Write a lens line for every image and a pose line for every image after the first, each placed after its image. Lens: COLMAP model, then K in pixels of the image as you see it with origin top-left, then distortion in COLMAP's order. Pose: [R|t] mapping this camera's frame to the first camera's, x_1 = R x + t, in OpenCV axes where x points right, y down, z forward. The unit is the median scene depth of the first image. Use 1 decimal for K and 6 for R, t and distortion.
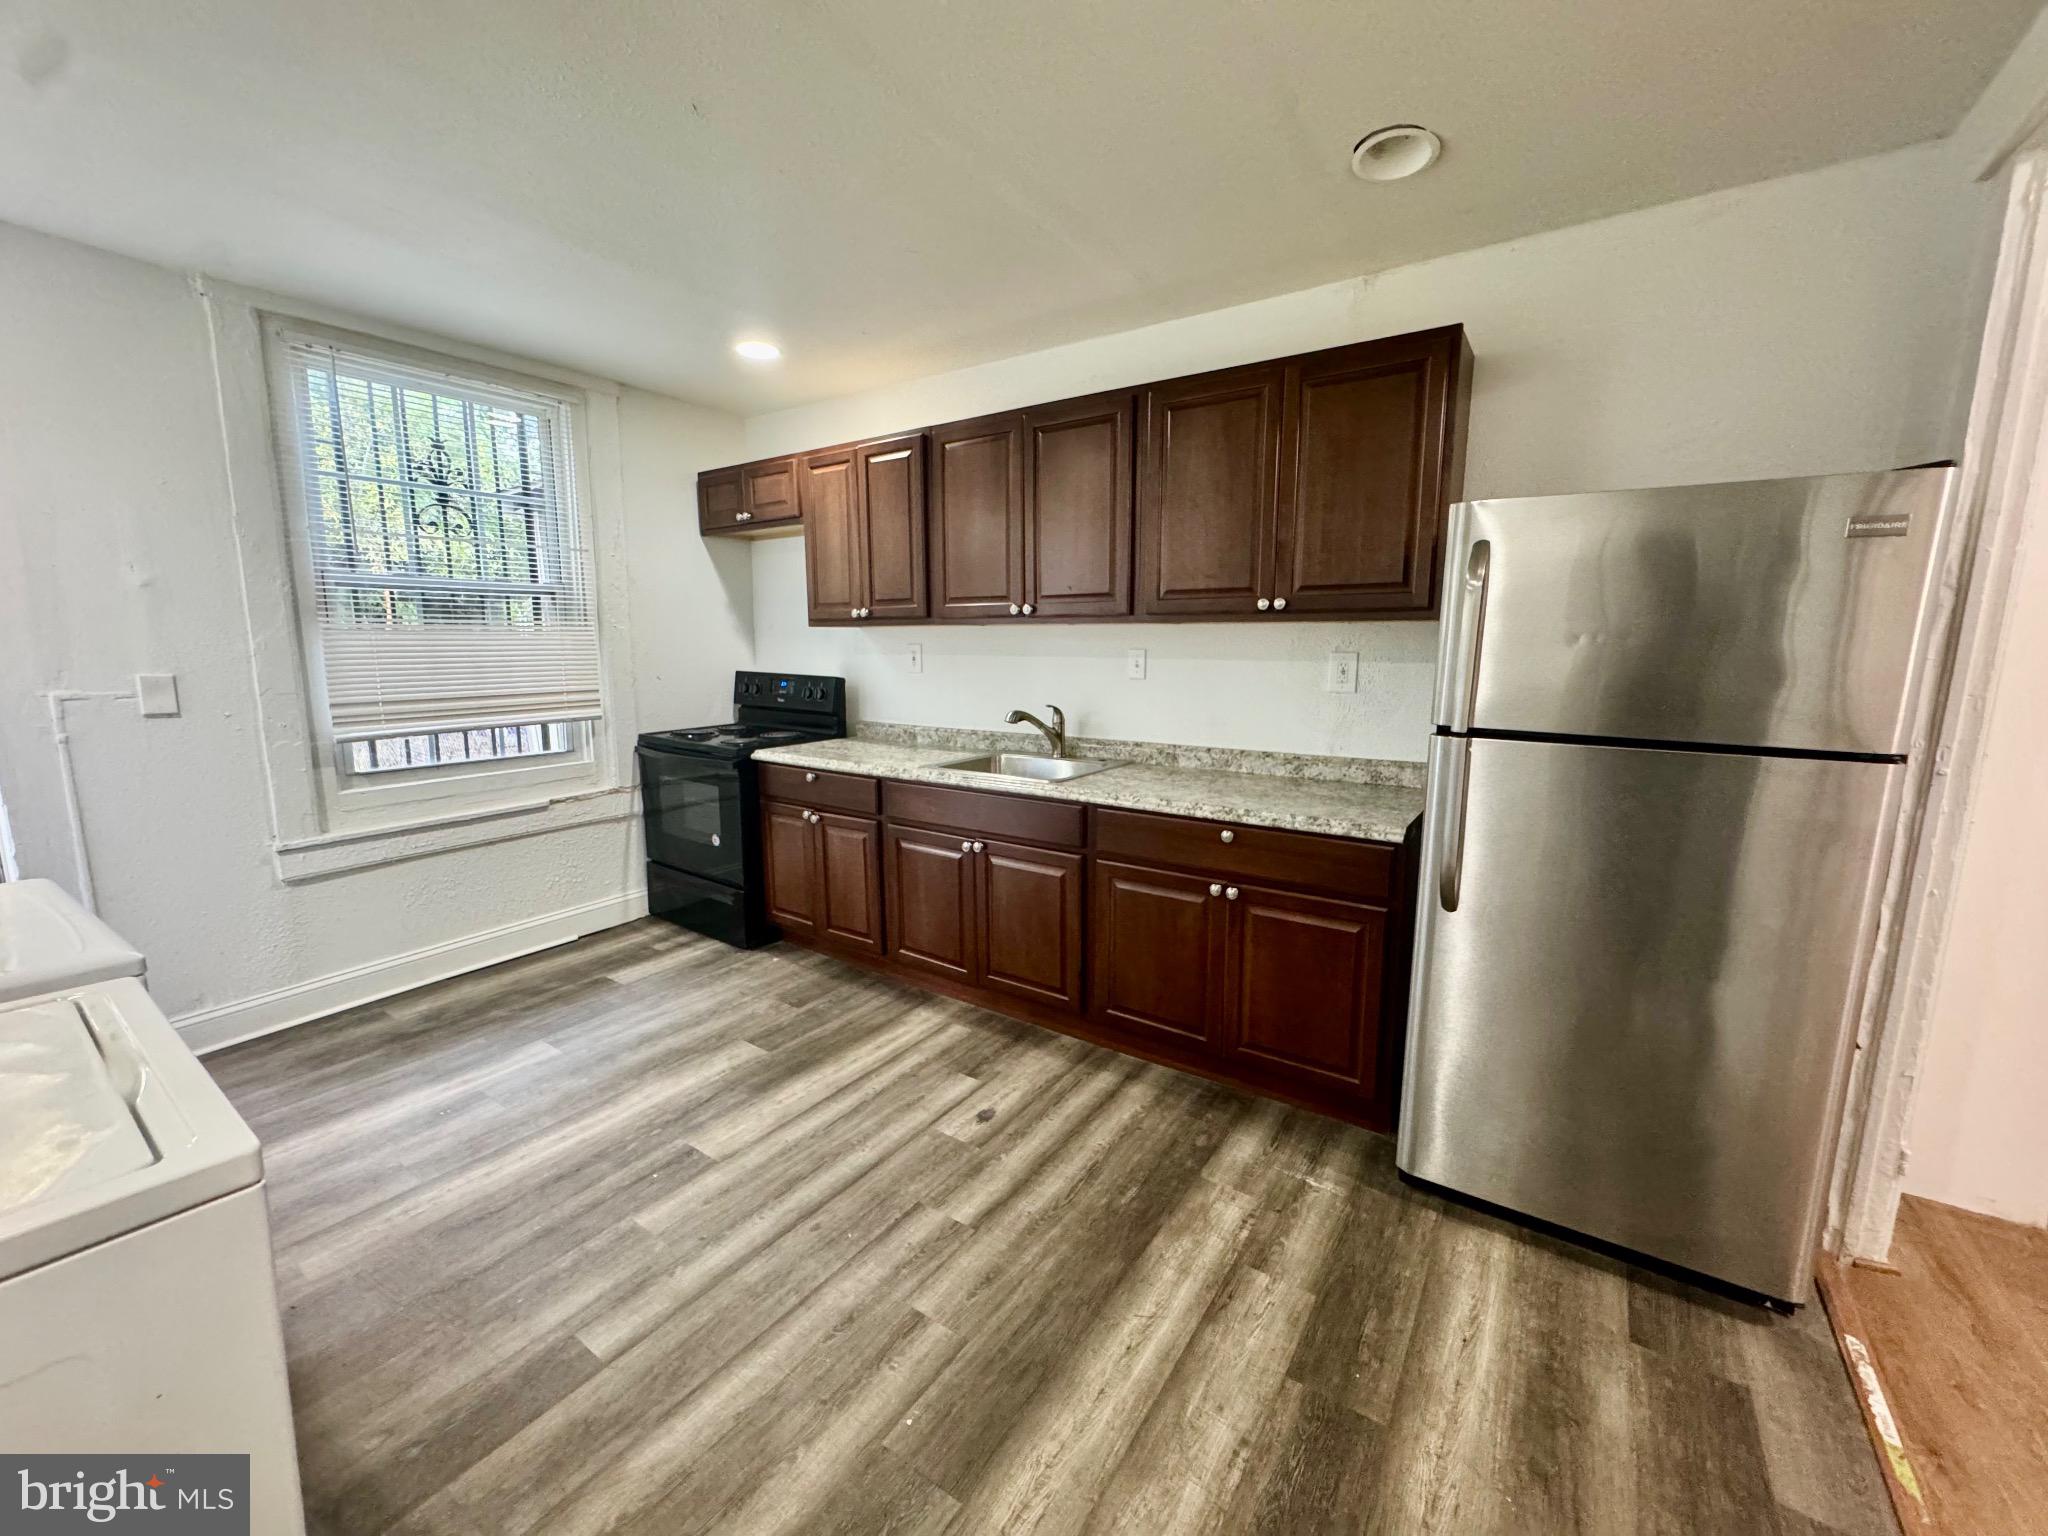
lens RADIAL K [[807.2, 0, 1022.6], [0, 807.2, 766.3], [0, 0, 1]] dist [-0.004072, 0.001111]
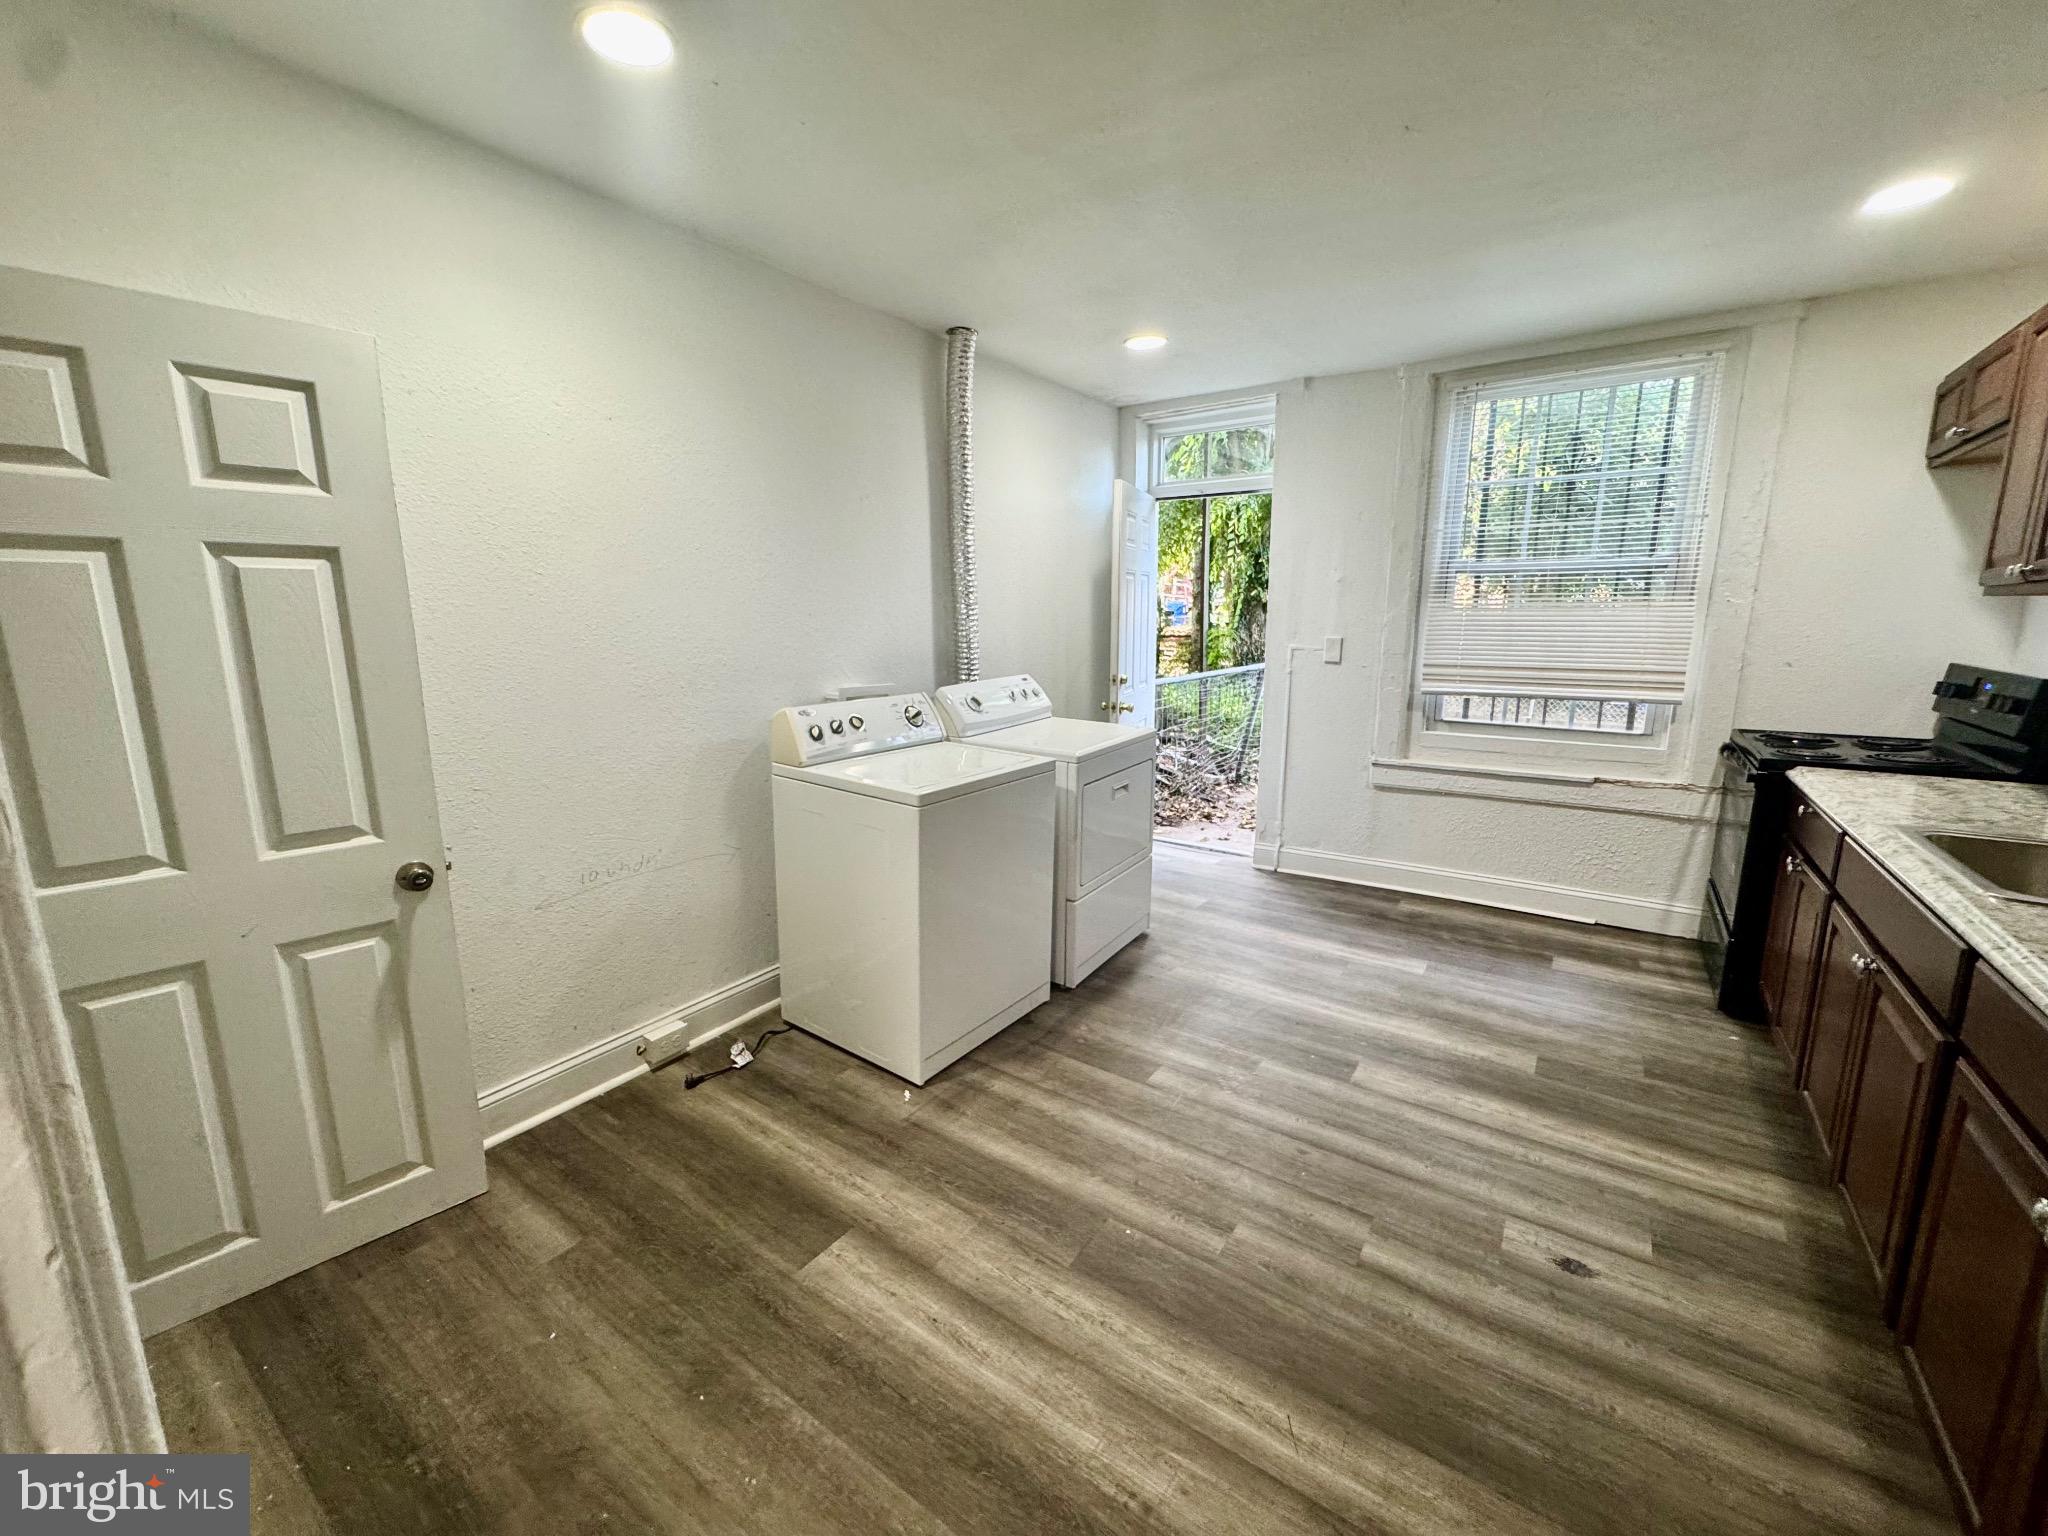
lens RADIAL K [[807.2, 0, 1026.9], [0, 807.2, 763.1], [0, 0, 1]] dist [-0.004072, 0.001111]
pose [[0.003222, 0.179568, -0.983740, 0.500159], [-0.158065, 0.971470, 0.176811, -0.052738], [0.987423, 0.154925, 0.031514, 0.352306]]
